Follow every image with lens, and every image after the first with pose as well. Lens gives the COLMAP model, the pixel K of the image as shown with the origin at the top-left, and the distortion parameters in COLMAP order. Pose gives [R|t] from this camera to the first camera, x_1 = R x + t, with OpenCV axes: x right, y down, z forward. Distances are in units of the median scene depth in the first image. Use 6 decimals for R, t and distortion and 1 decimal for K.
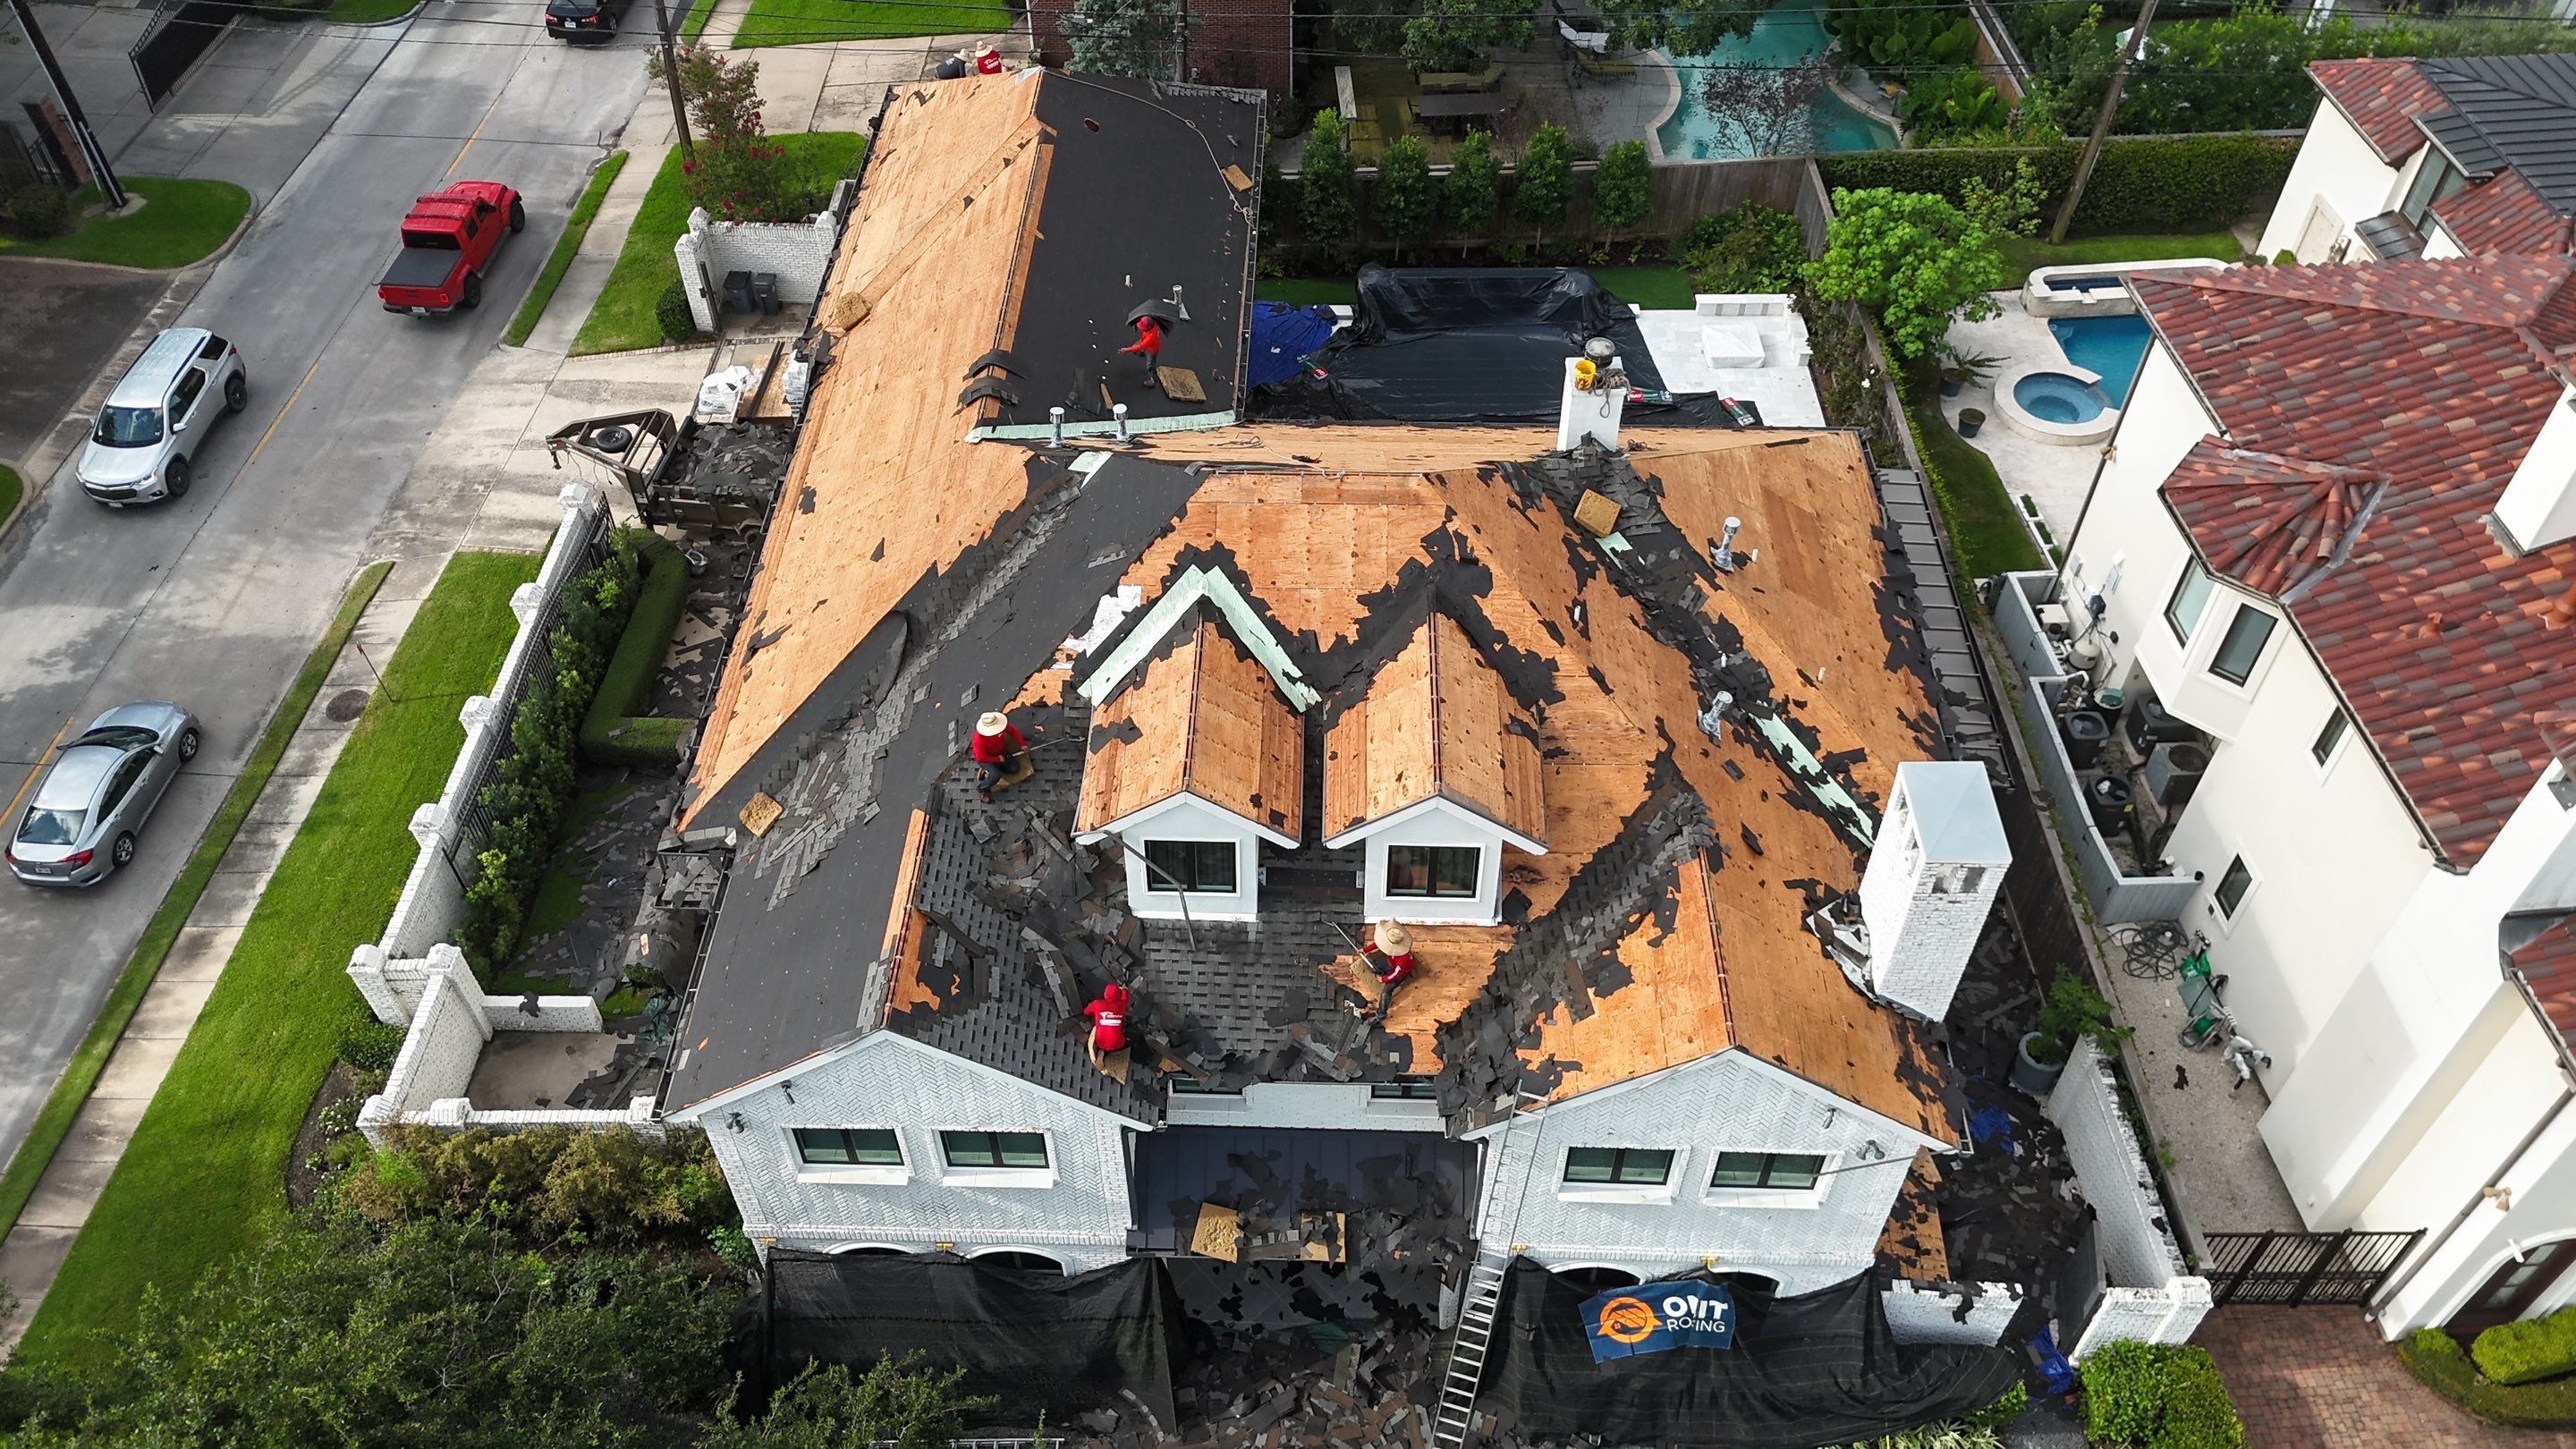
lens RADIAL K [[1900.2, 0, 1285.2], [0, 1900.2, 734.3], [0, 0, 1]] dist [0.069215, -0.067005]
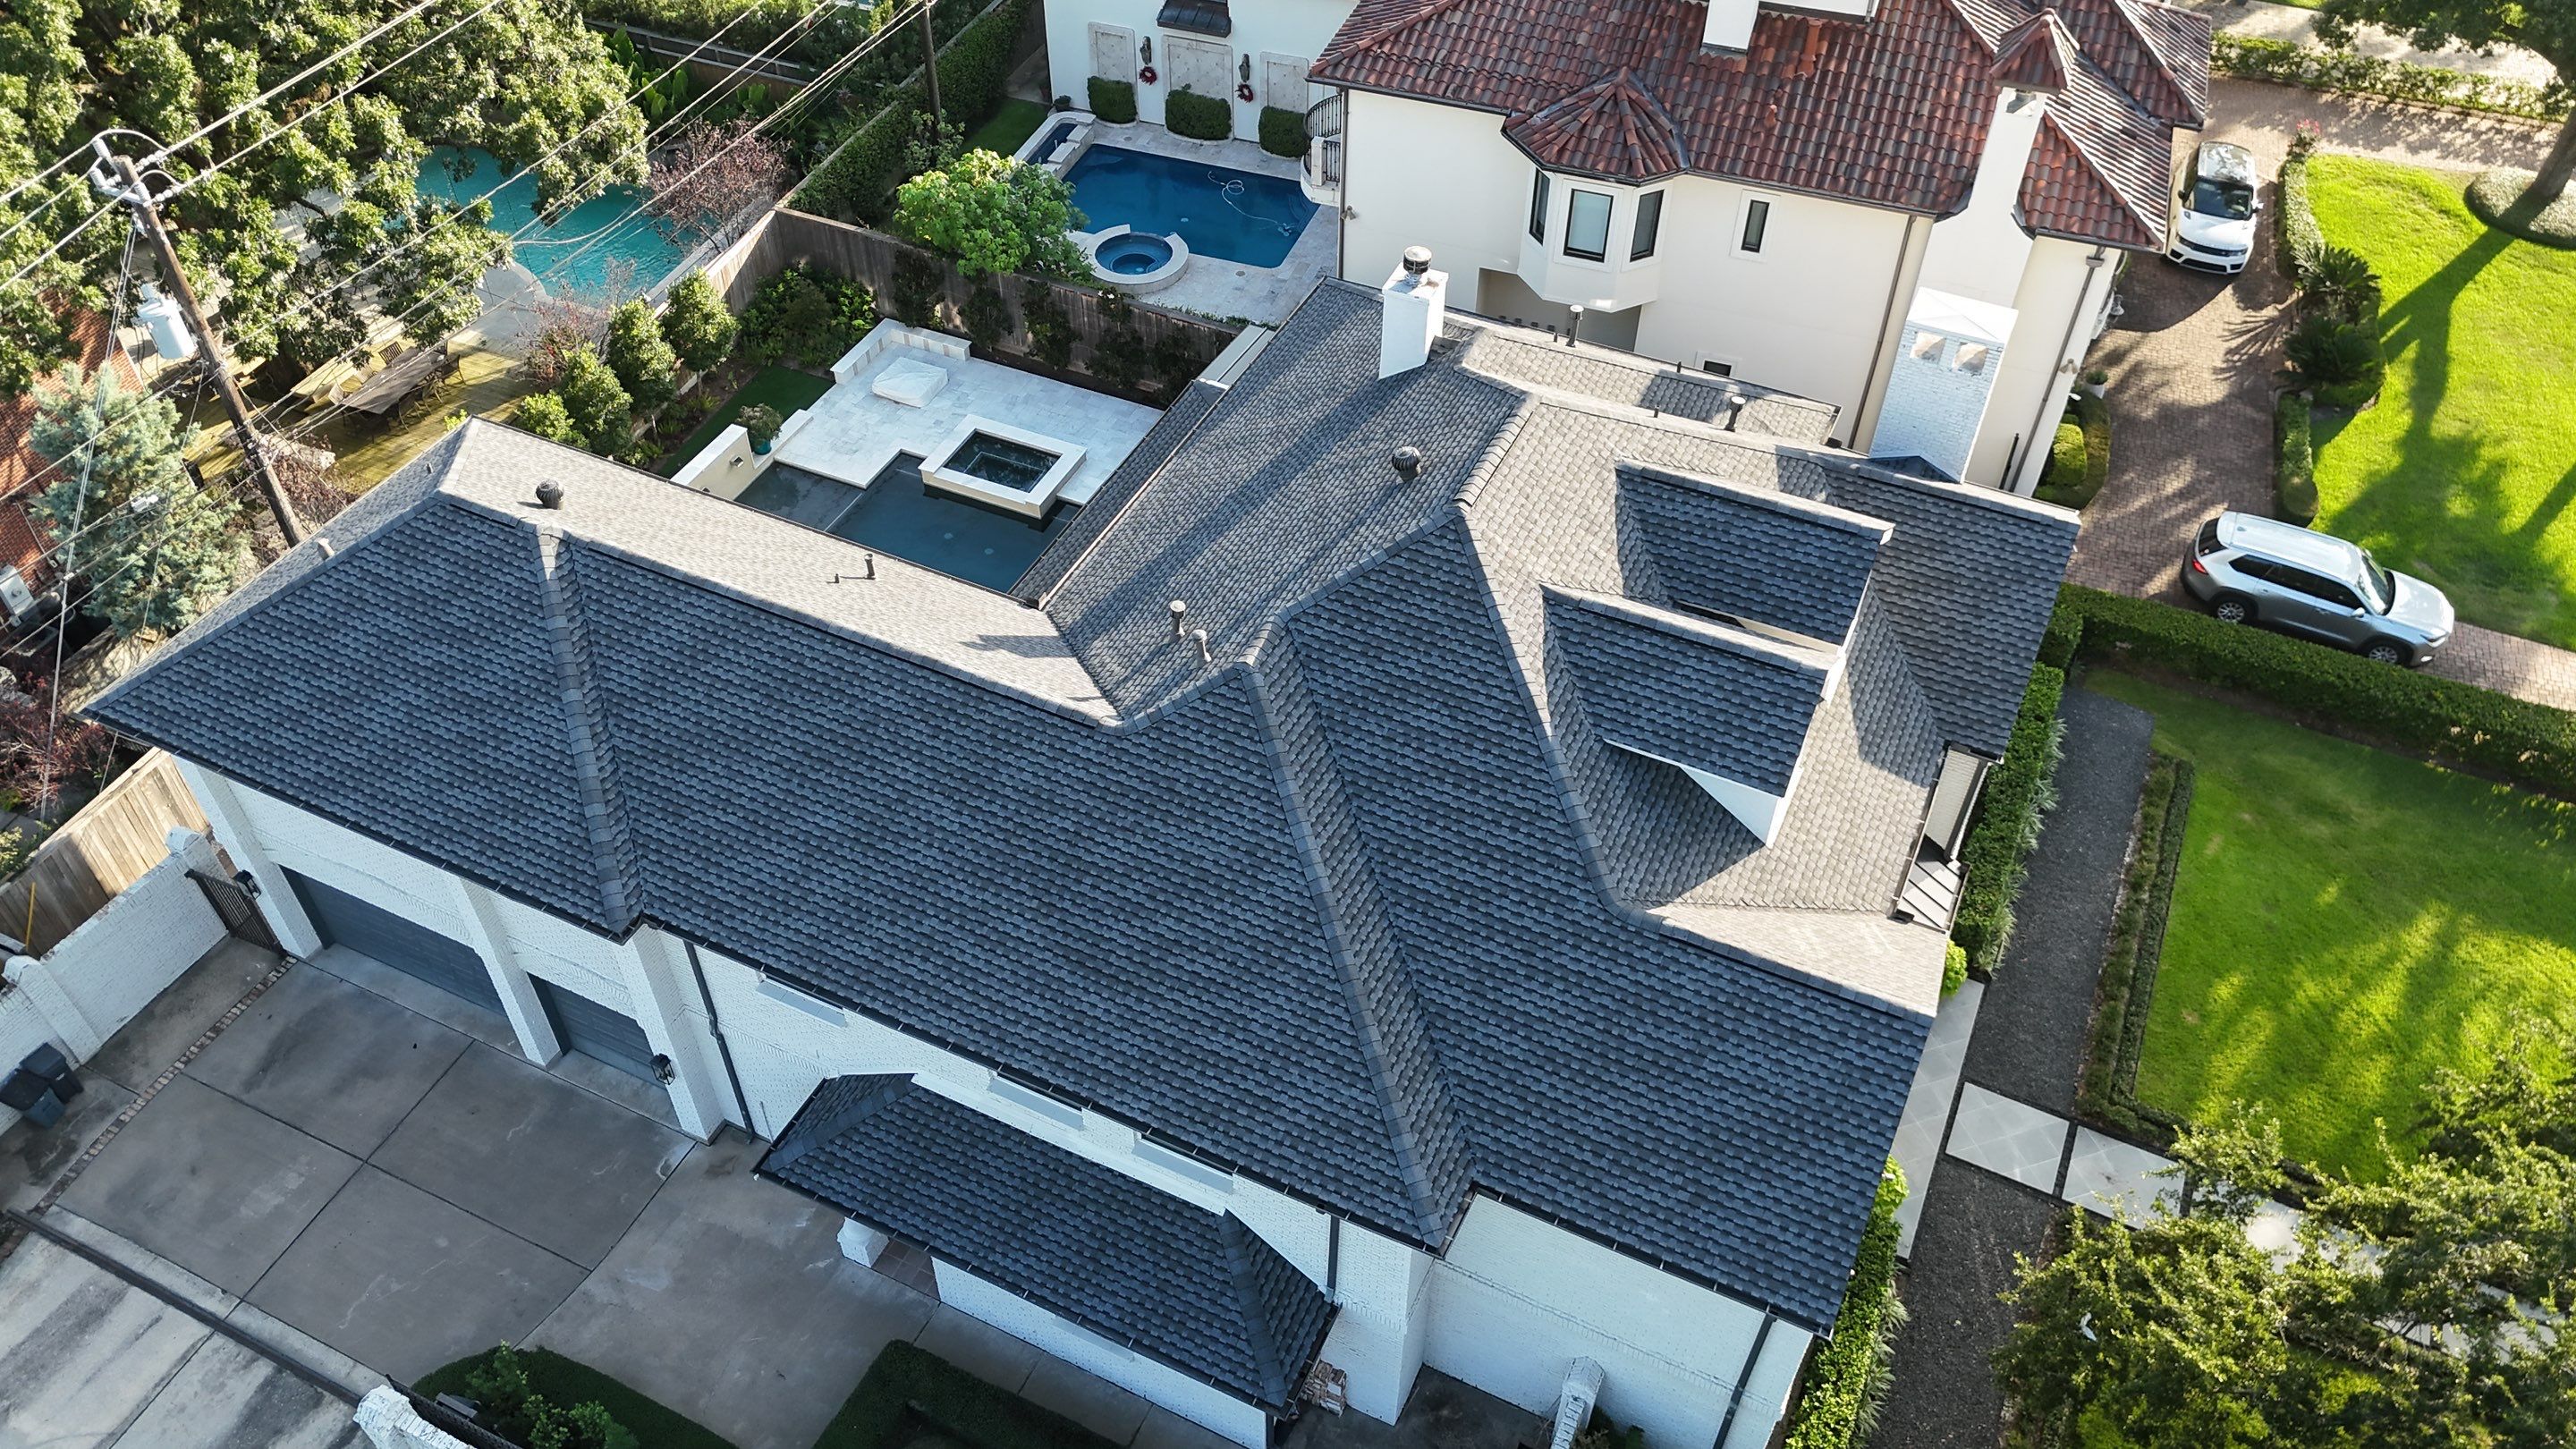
lens RADIAL K [[1900.2, 0, 1283.5], [0, 1900.2, 717.2], [0, 0, 1]] dist [0.069215, -0.067005]
pose [[0.404097, -0.641292, 0.652265, -0.612799], [0.663591, 0.696314, 0.273486, -0.307291], [-0.629566, 0.322322, 0.706934, 0.318317]]
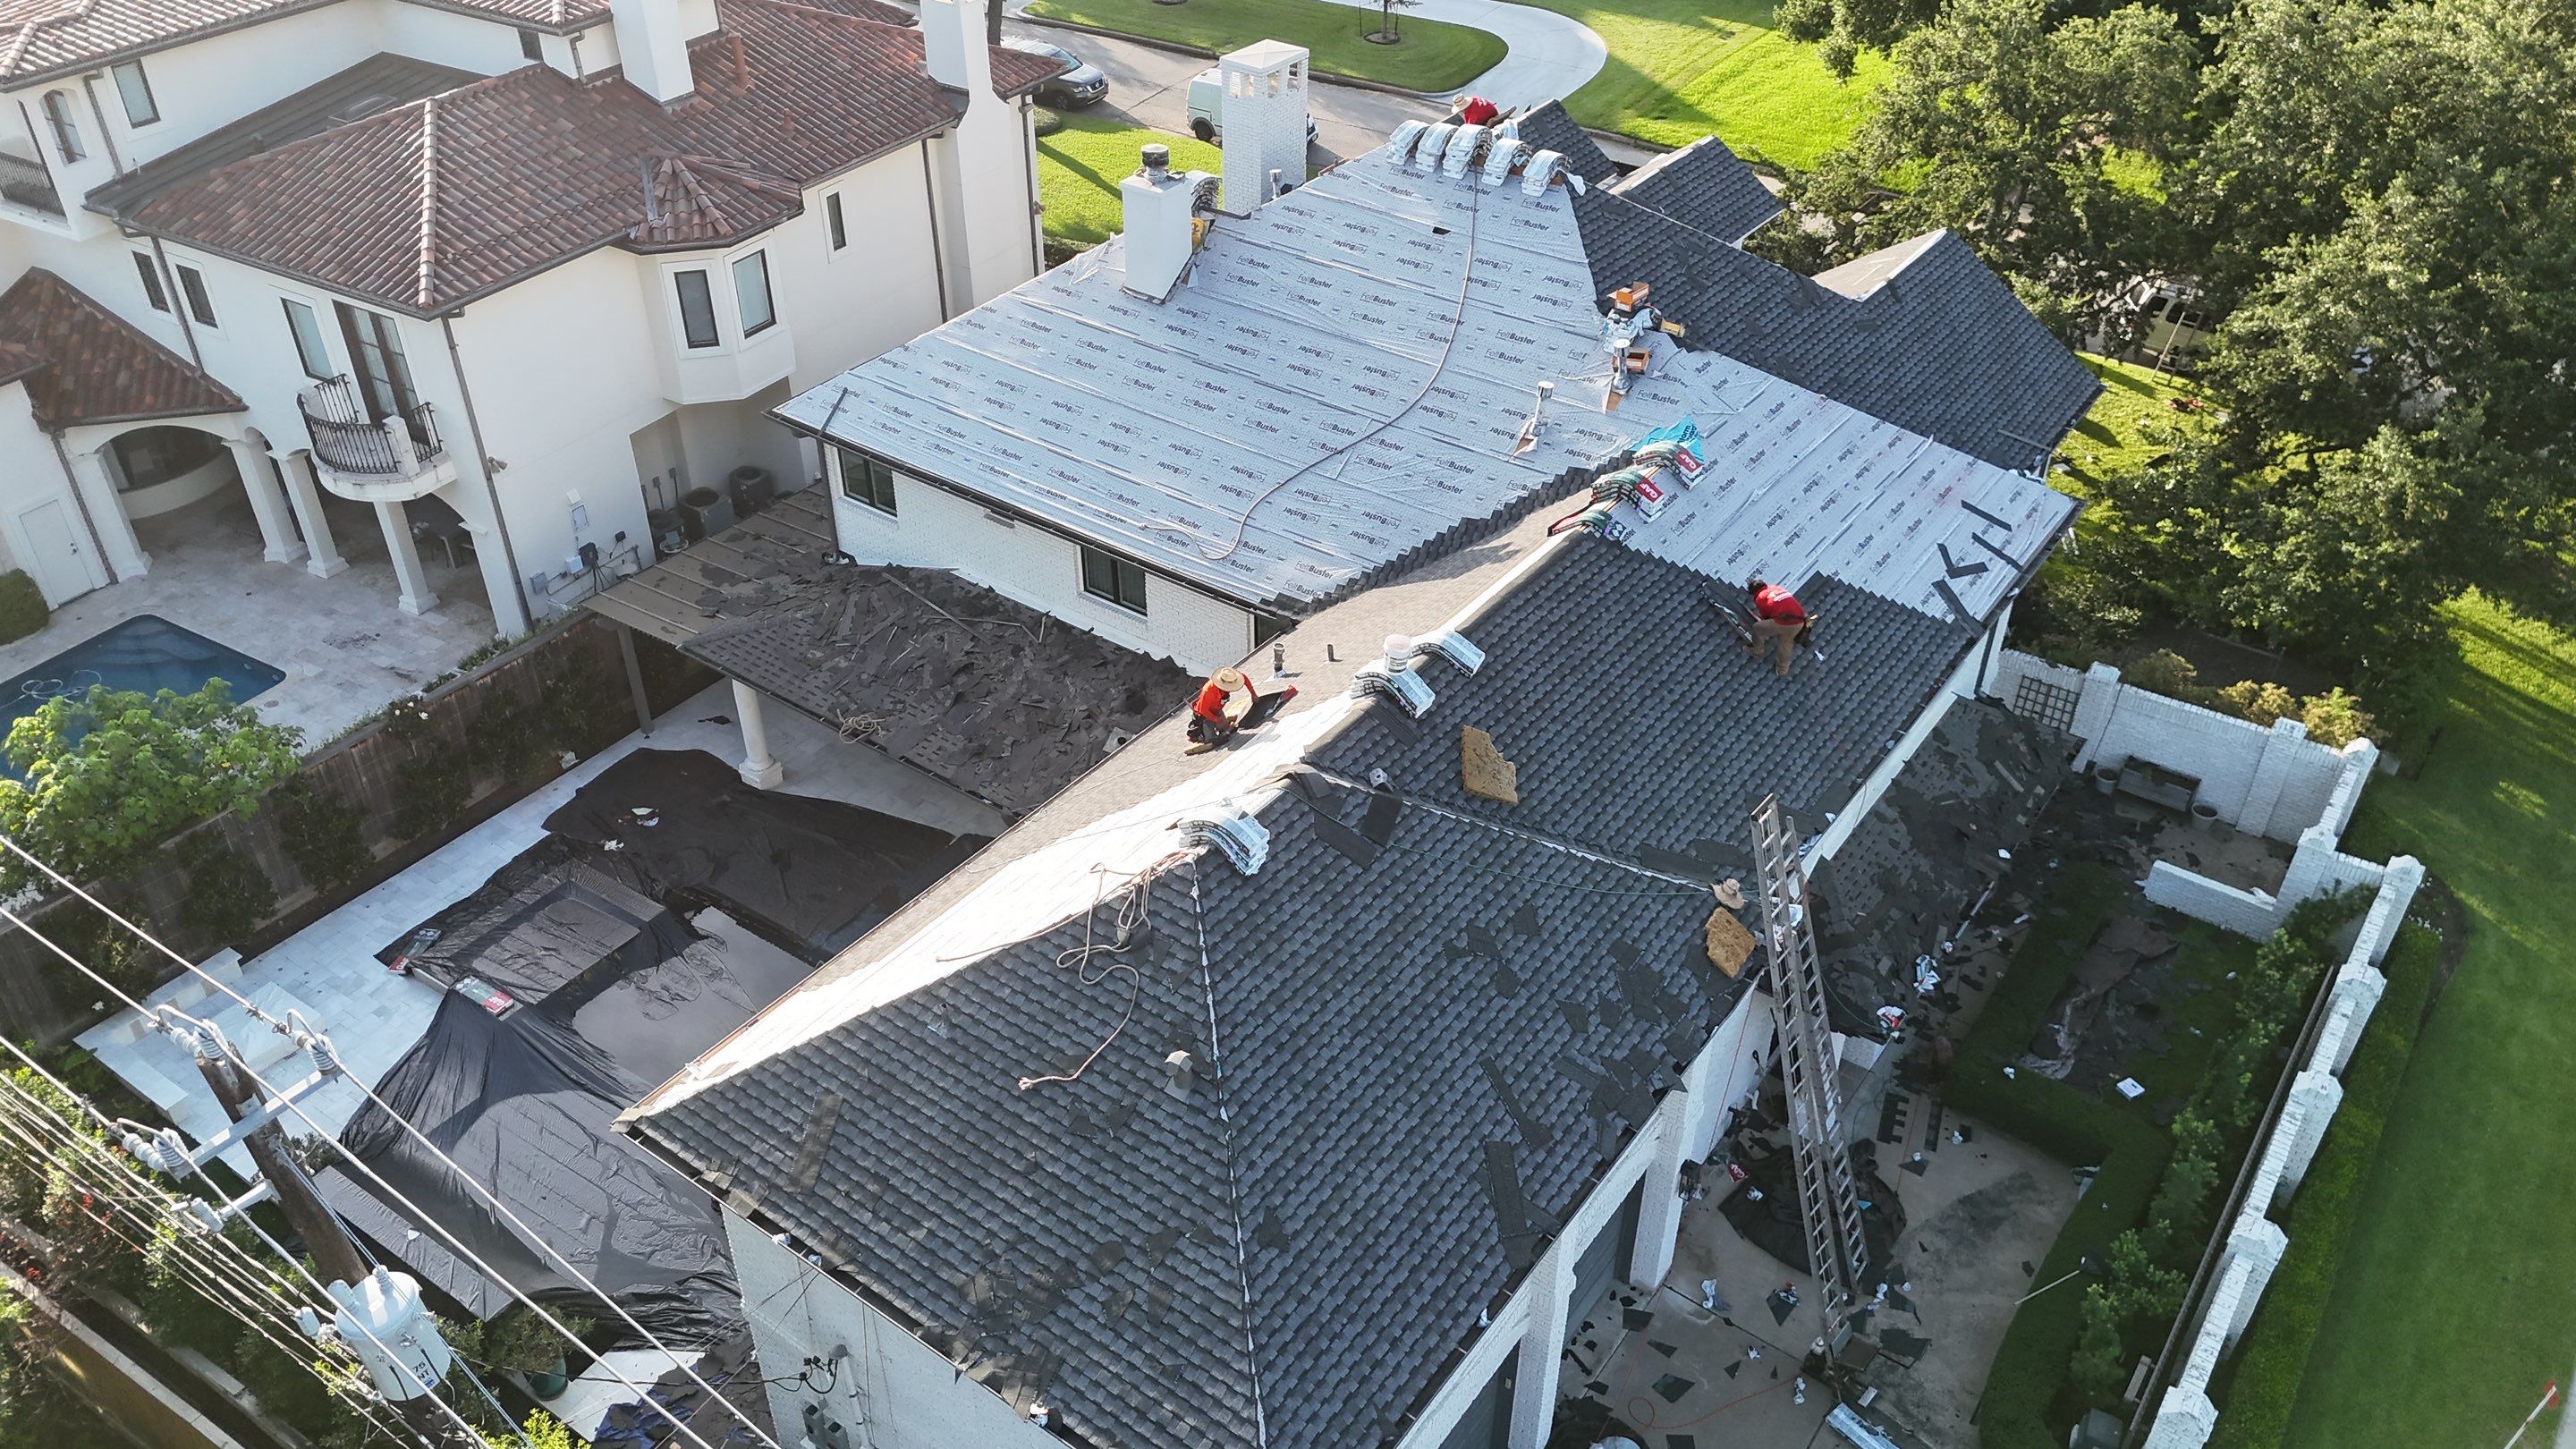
lens RADIAL K [[1900.2, 0, 1284.7], [0, 1900.2, 721.9], [0, 0, 1]] dist [0.069215, -0.067005]
pose [[-0.825667, -0.326944, 0.459762, -0.406563], [0.411776, 0.207816, 0.887273, -0.880783], [-0.385635, 0.921911, -0.036960, 1.099133]]
